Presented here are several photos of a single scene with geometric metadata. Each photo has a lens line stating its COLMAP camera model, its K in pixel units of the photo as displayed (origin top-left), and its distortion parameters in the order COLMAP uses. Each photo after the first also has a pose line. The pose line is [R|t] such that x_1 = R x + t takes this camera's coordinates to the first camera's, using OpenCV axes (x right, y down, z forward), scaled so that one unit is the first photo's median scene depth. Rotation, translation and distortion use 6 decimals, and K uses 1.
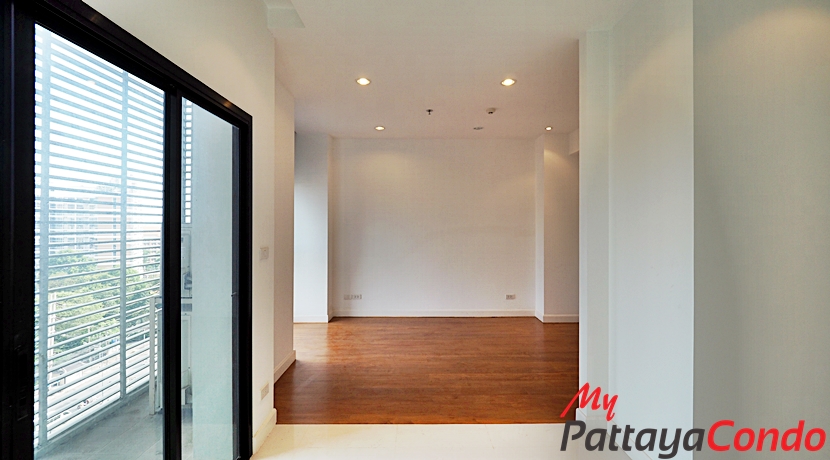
lens RADIAL K [[347.9, 0, 413.8], [0, 347.9, 226.6], [0, 0, 1]] dist [0.000648, -0.000218]
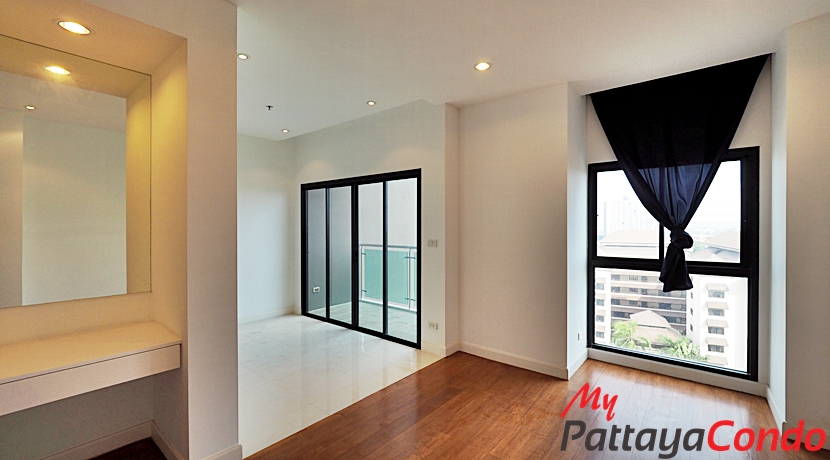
lens RADIAL K [[347.9, 0, 413.8], [0, 347.9, 226.6], [0, 0, 1]] dist [0.000648, -0.000218]
pose [[-0.635795, 0.000795, -0.771858, 0.561718], [-0.002514, 0.999992, 0.003100, -0.005969], [0.771854, 0.003912, -0.635788, 1.221736]]
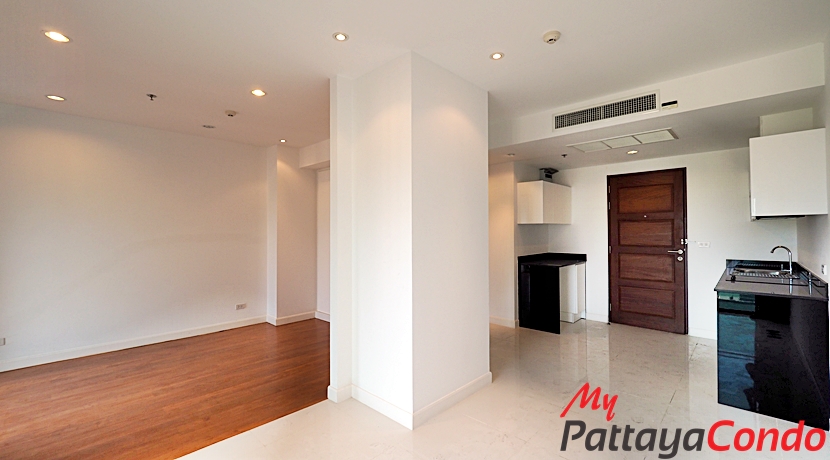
lens RADIAL K [[353.2, 0, 412.8], [0, 353.2, 226.2], [0, 0, 1]] dist [-0.004152, -0.000502]
pose [[0.697707, 0.006973, 0.716350, -0.129912], [0.007375, 0.999830, -0.016915, -0.000709], [-0.716346, 0.017085, 0.697536, -0.038464]]
